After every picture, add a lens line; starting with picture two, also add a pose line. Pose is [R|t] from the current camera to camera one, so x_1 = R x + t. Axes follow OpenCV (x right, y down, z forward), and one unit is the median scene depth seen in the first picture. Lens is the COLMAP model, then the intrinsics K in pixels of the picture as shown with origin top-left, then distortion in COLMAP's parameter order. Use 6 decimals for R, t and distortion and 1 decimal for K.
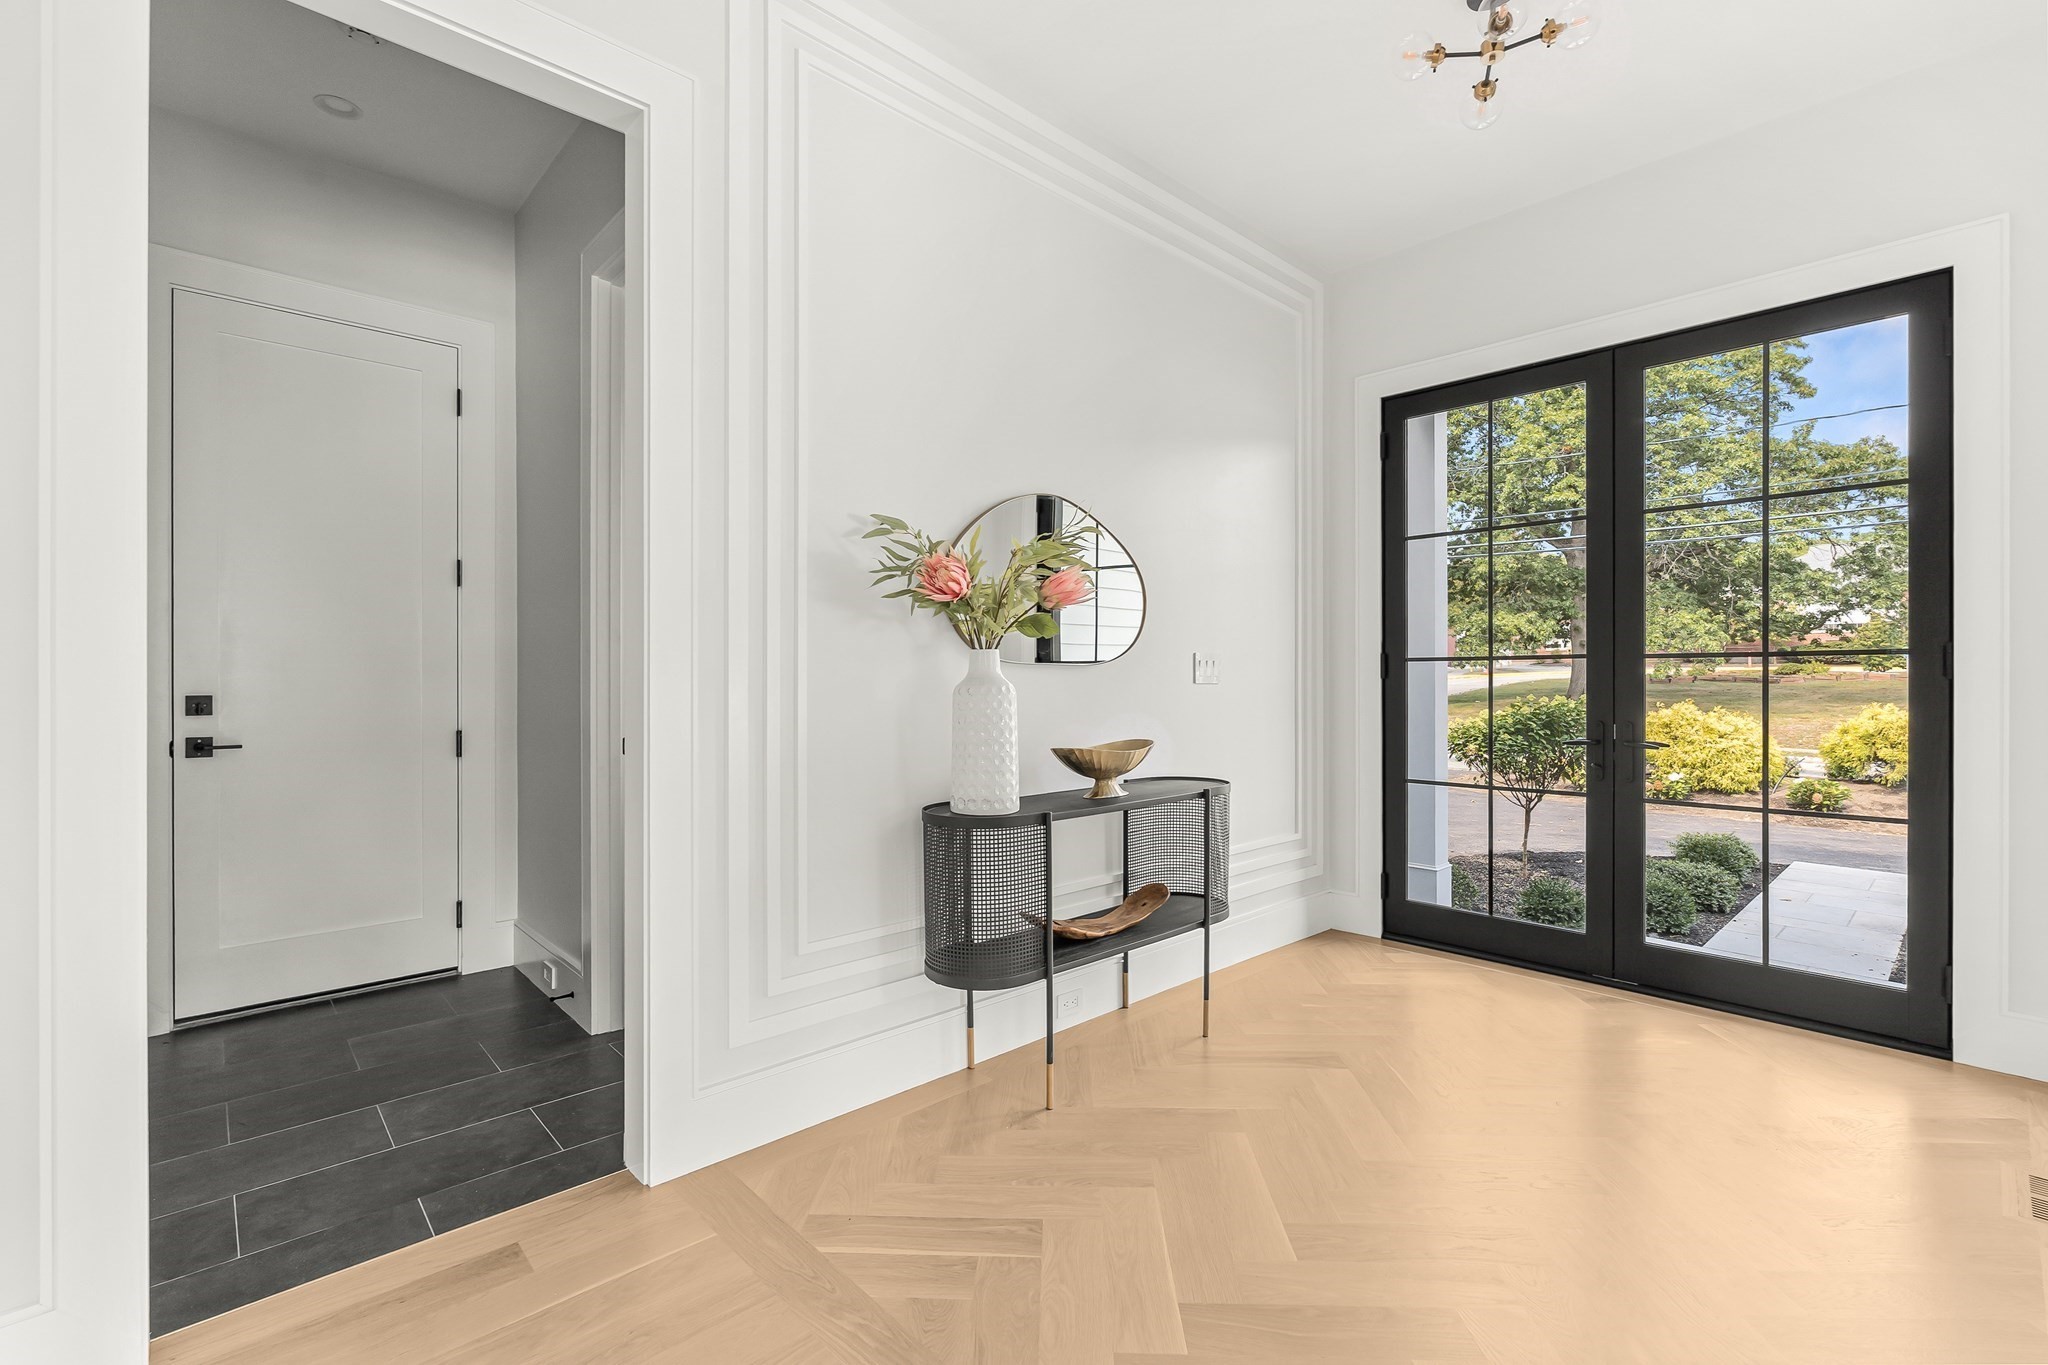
lens RADIAL K [[919.3, 0, 1025.0], [0, 919.3, 673.5], [0, 0, 1]] dist [-0.001933, -0.000176]
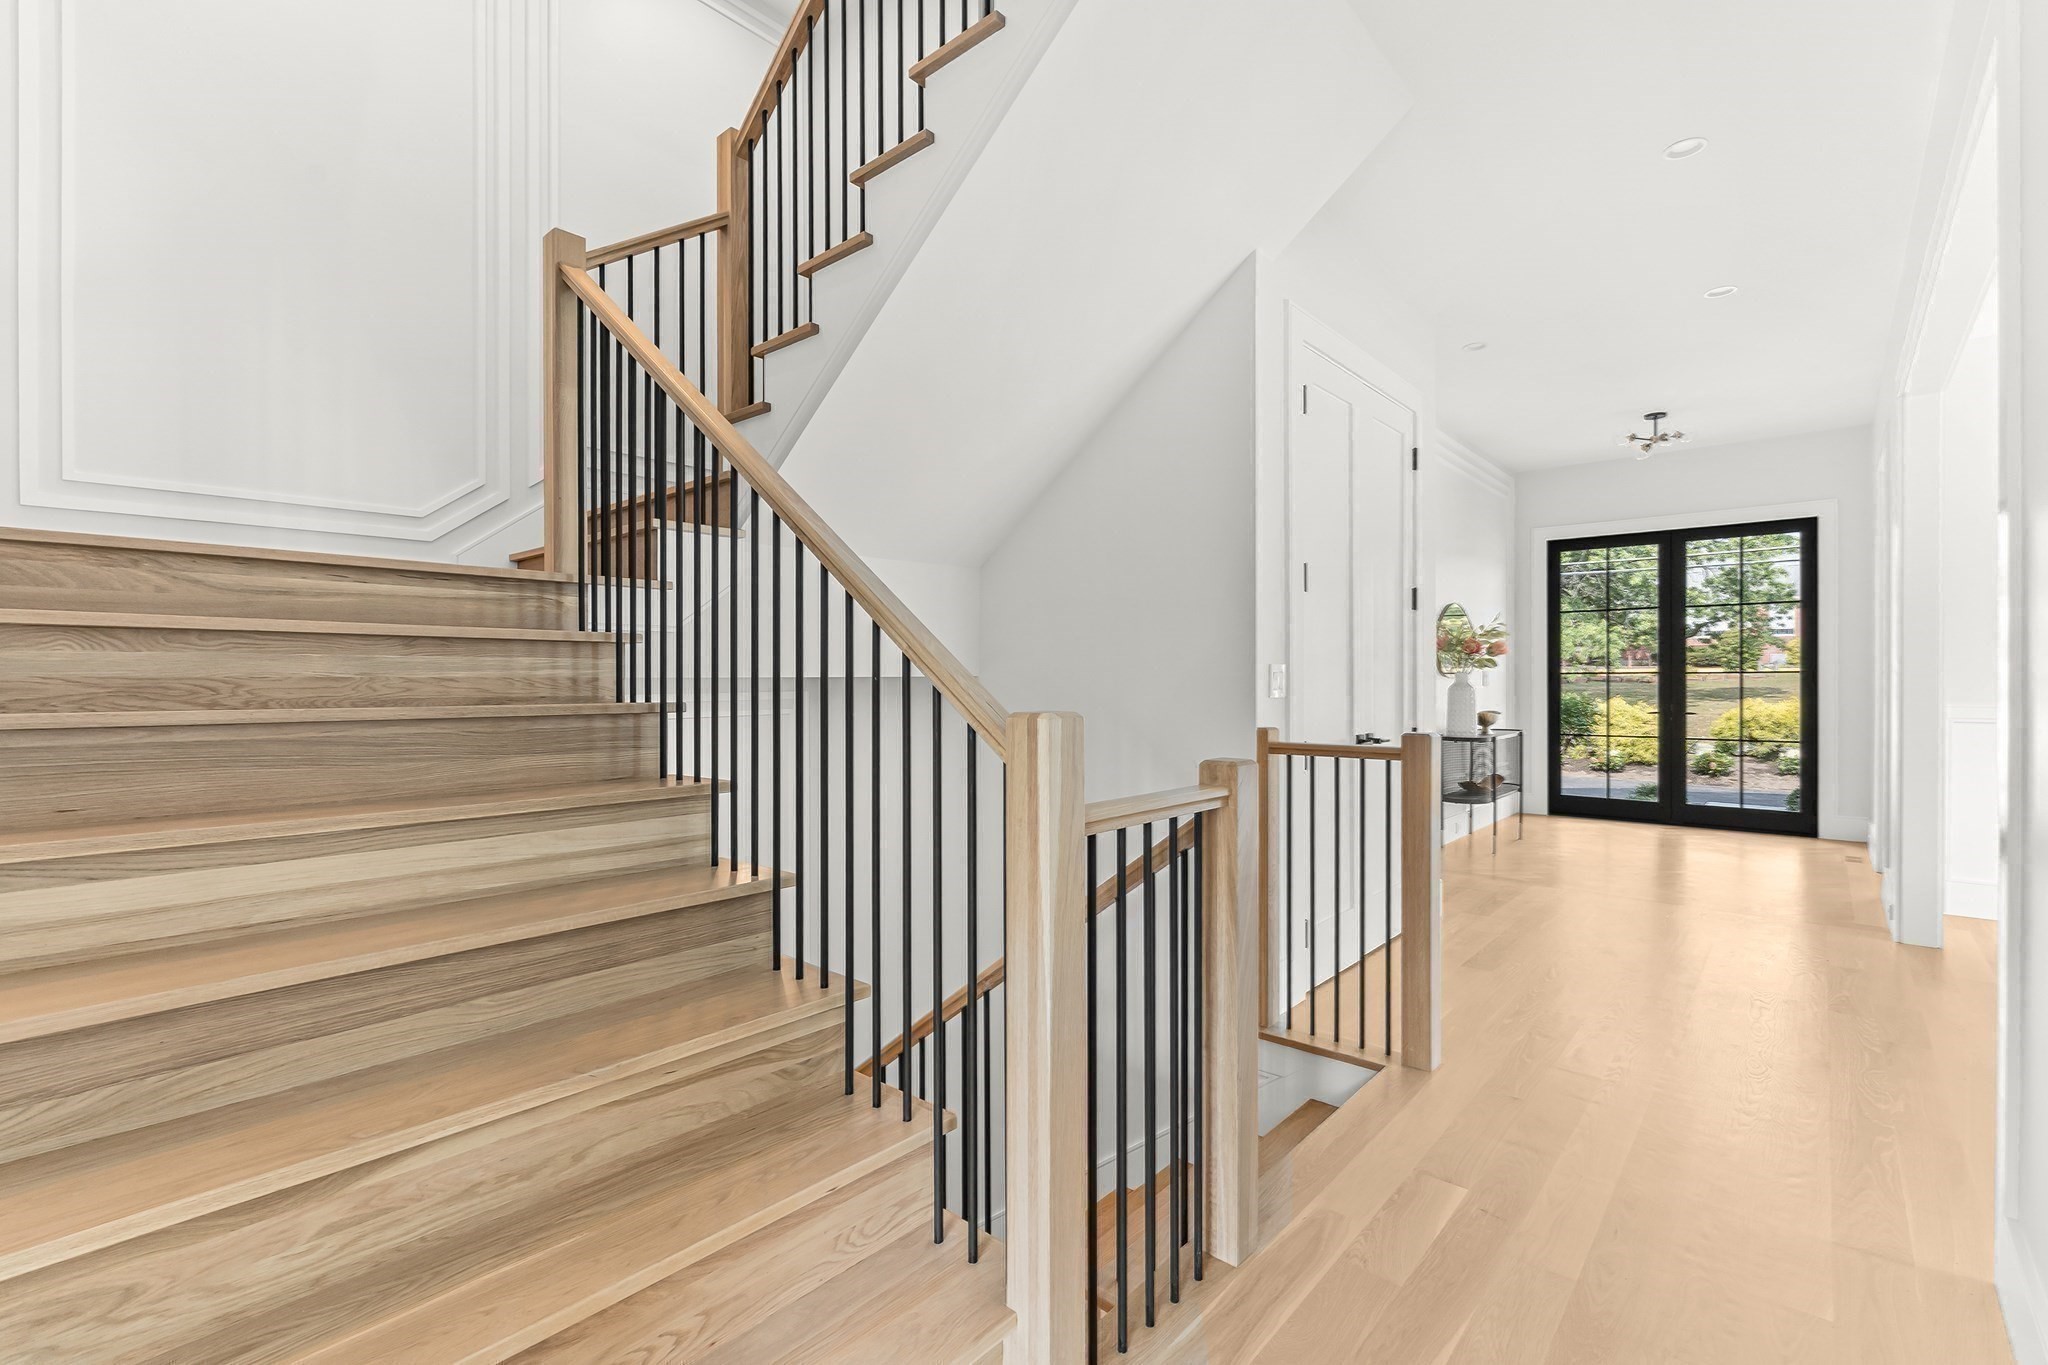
lens RADIAL K [[919.3, 0, 1023.4], [0, 919.3, 687.1], [0, 0, 1]] dist [-0.001933, -0.000176]
pose [[0.995501, -0.008210, 0.094392, -0.945070], [0.007420, 0.999934, 0.008715, -0.011539], [-0.094457, -0.007975, 0.995497, -0.881147]]
